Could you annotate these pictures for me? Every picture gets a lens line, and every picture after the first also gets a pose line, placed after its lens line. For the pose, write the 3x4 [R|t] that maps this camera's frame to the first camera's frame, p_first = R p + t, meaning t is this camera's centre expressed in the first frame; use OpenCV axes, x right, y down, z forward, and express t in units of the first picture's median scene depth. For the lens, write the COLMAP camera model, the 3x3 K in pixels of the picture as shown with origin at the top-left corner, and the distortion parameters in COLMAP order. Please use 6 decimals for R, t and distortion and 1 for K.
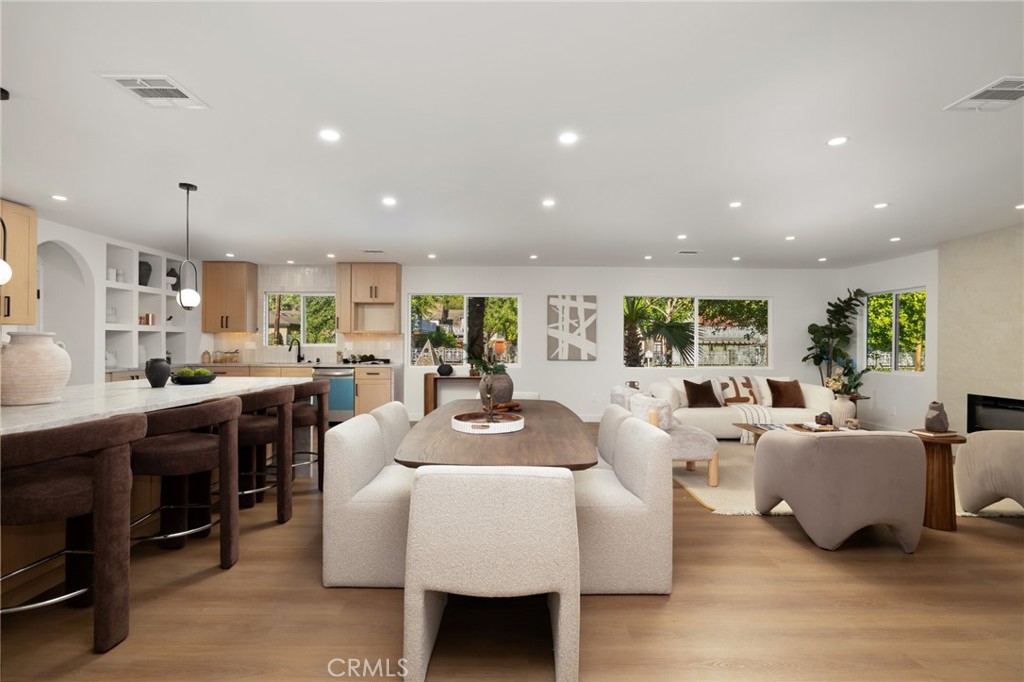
lens RADIAL K [[475.9, 0, 512.0], [0, 475.9, 341.0], [0, 0, 1]] dist [-0.000771, 0.000003]
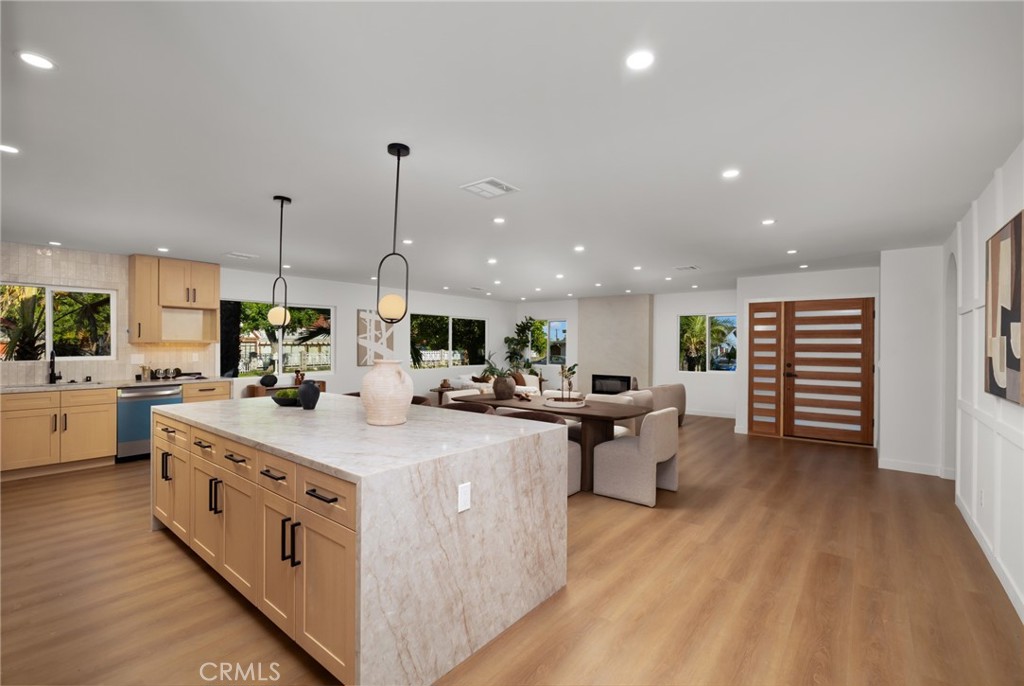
lens RADIAL K [[446.1, 0, 512.0], [0, 446.1, 343.0], [0, 0, 1]] dist [-0.000160, 0.000075]
pose [[0.632100, 0.000111, 0.774887, -0.519109], [-0.003961, 0.999987, 0.003089, -0.020112], [-0.774877, -0.005022, 0.632092, 0.041250]]
